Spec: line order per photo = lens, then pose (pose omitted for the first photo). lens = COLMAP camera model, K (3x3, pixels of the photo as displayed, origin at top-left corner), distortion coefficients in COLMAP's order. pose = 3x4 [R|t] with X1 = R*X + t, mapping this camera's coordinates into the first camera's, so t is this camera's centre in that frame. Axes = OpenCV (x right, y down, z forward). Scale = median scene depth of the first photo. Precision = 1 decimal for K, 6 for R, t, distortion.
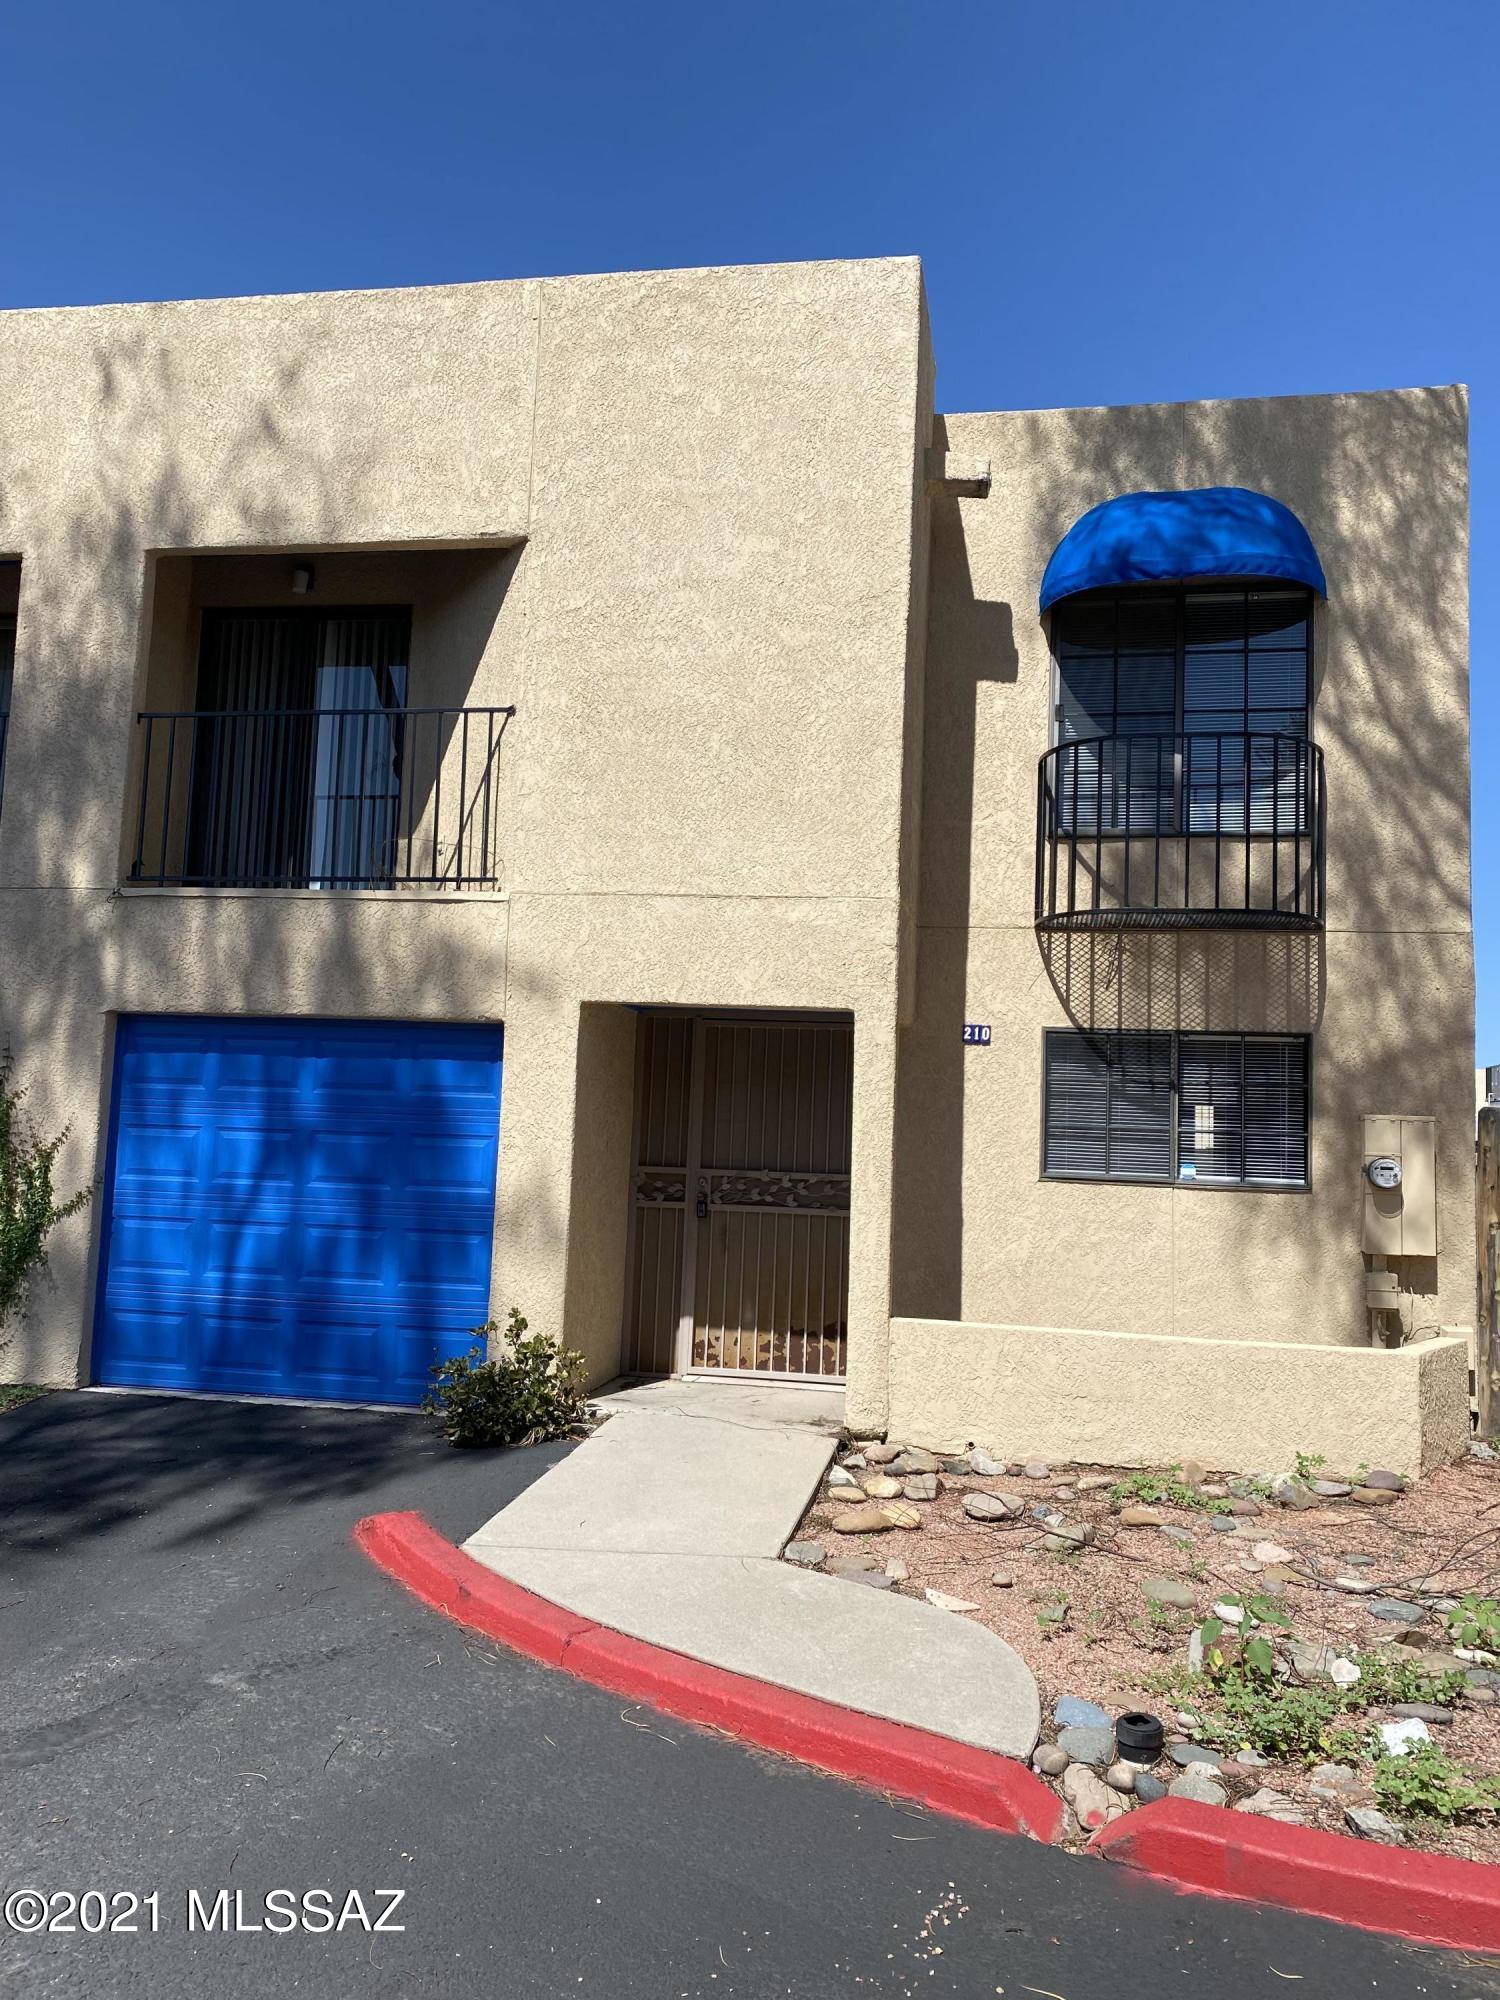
lens RADIAL K [[1541.0, 0, 750.5], [0, 1541.0, 1080.7], [0, 0, 1]] dist [0.115376, -0.208003]
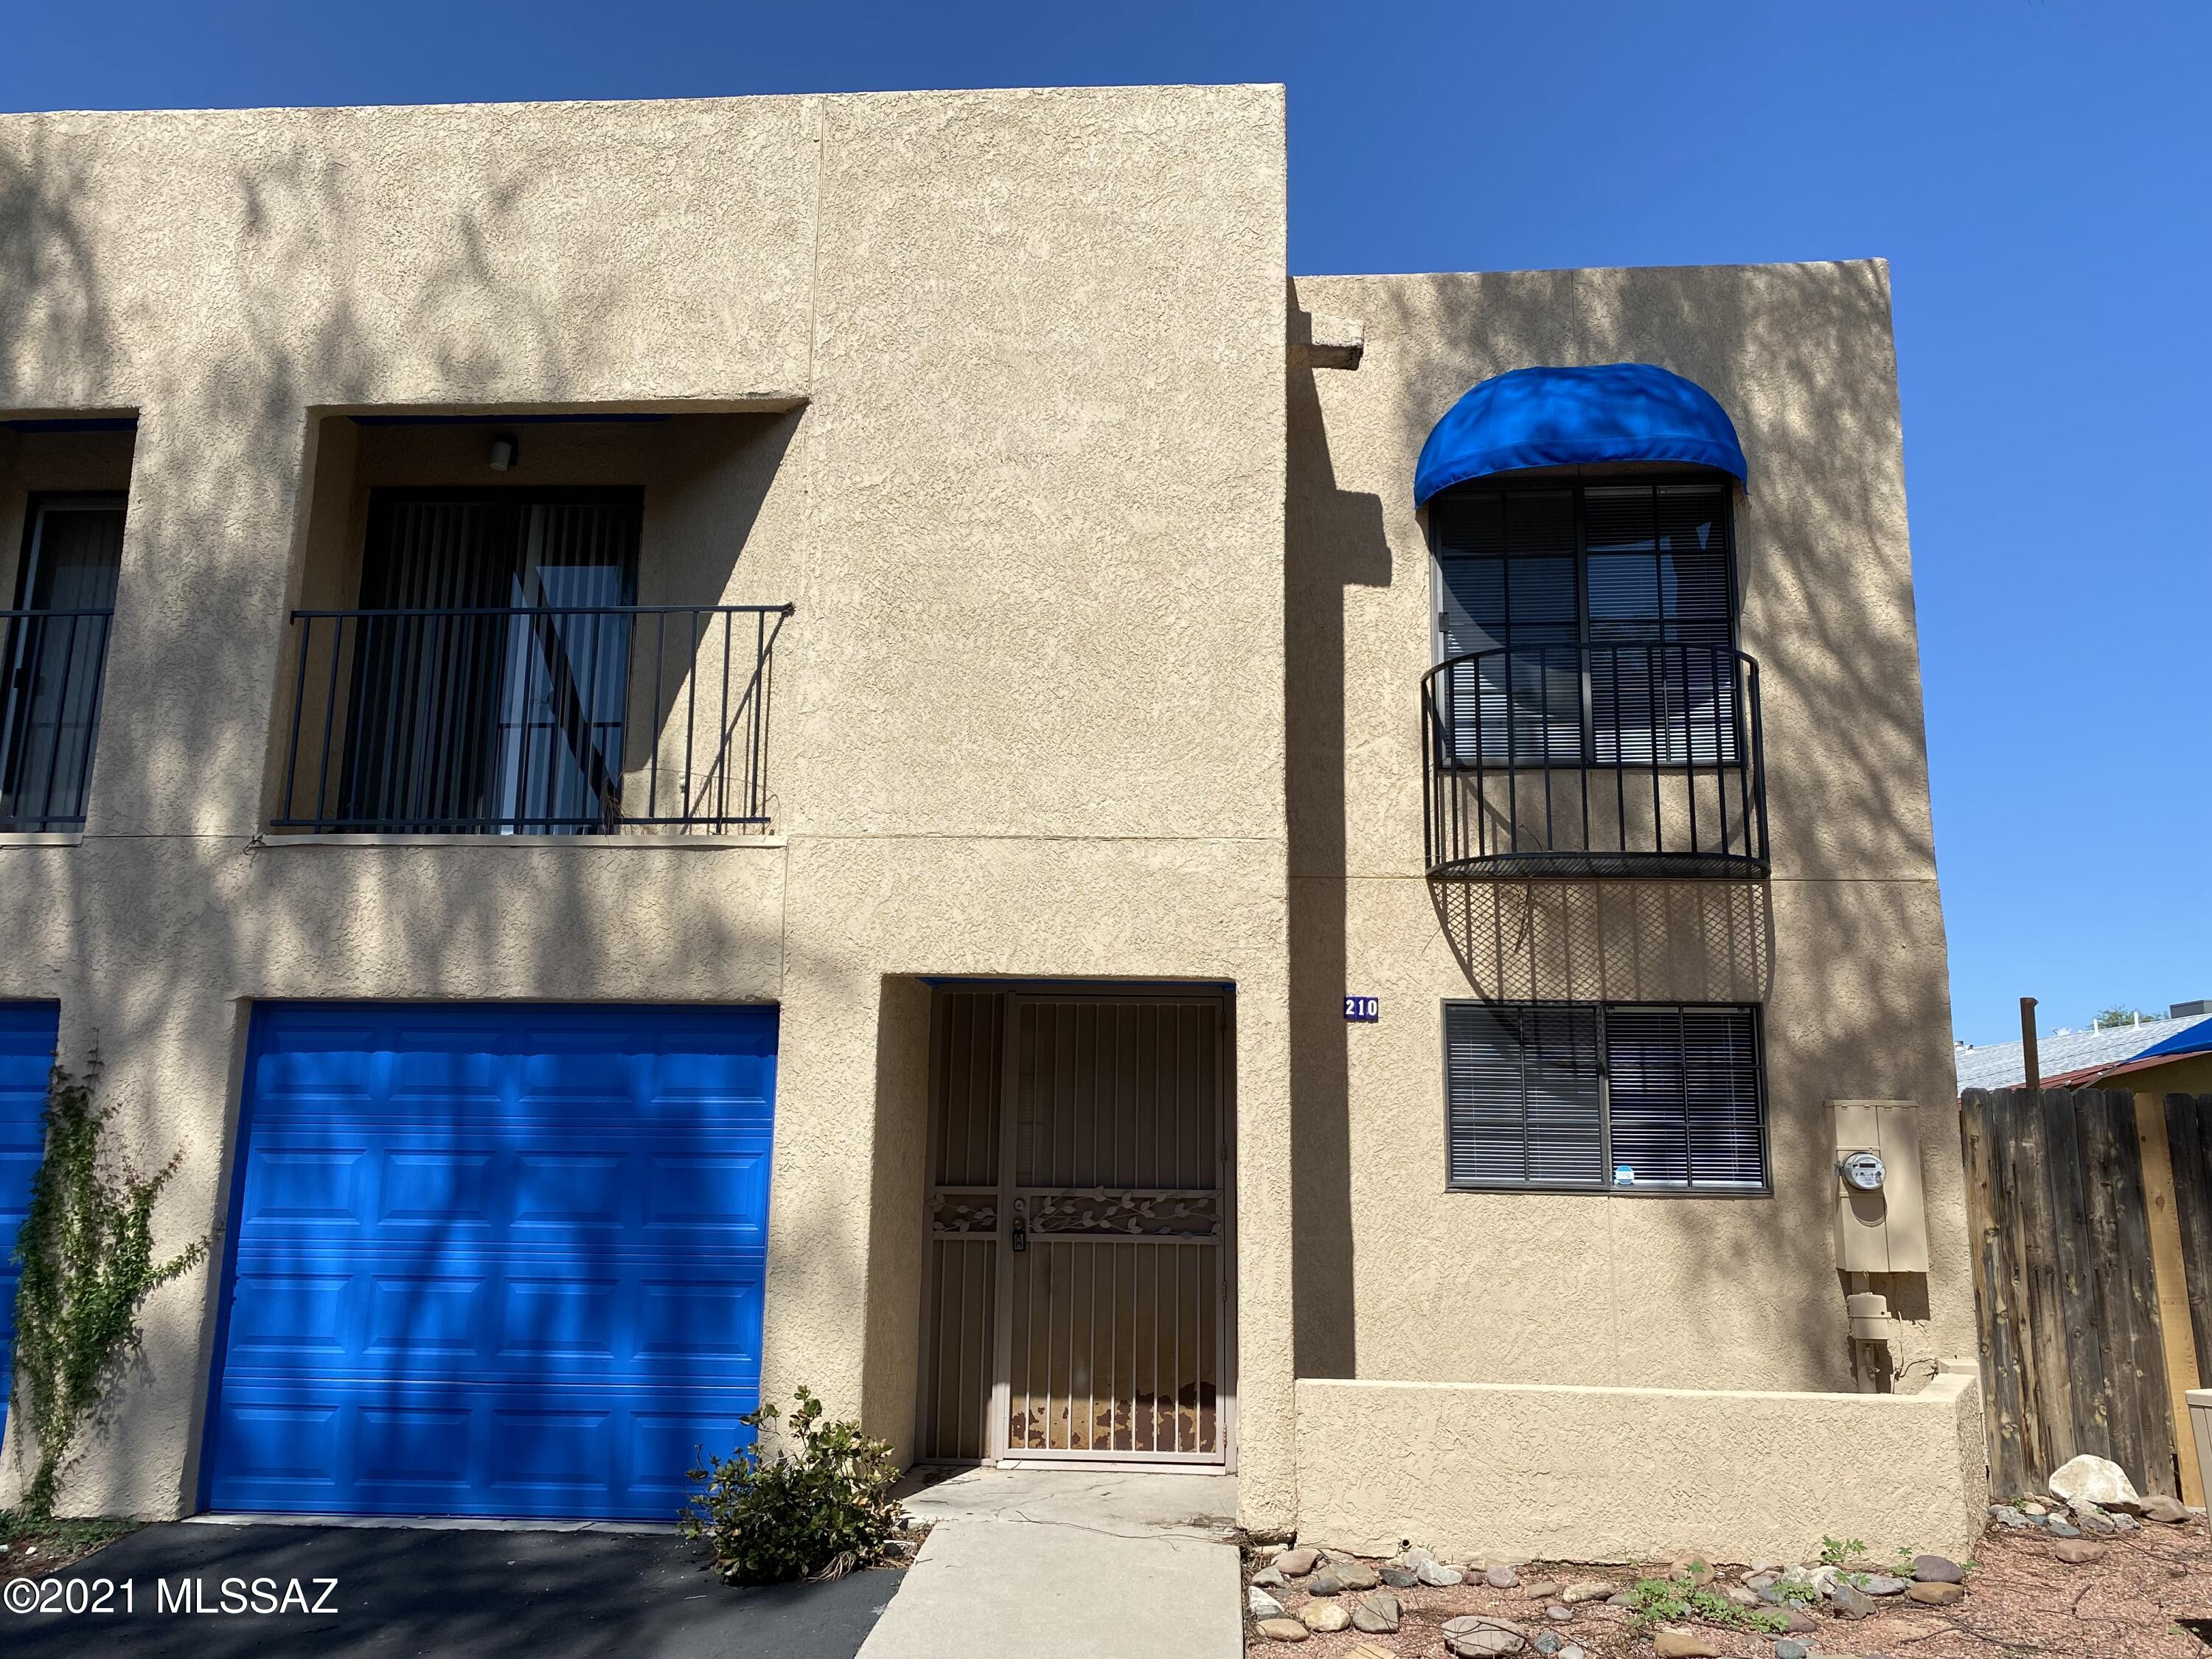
lens RADIAL K [[1791.6, 0, 1149.4], [0, 1791.6, 892.3], [0, 0, 1]] dist [0.093932, -0.163591]
pose [[0.994046, -0.009727, 0.108522, -0.070703], [0.020613, 0.994809, -0.099646, 0.000400], [-0.106990, 0.101289, 0.989087, 0.085689]]
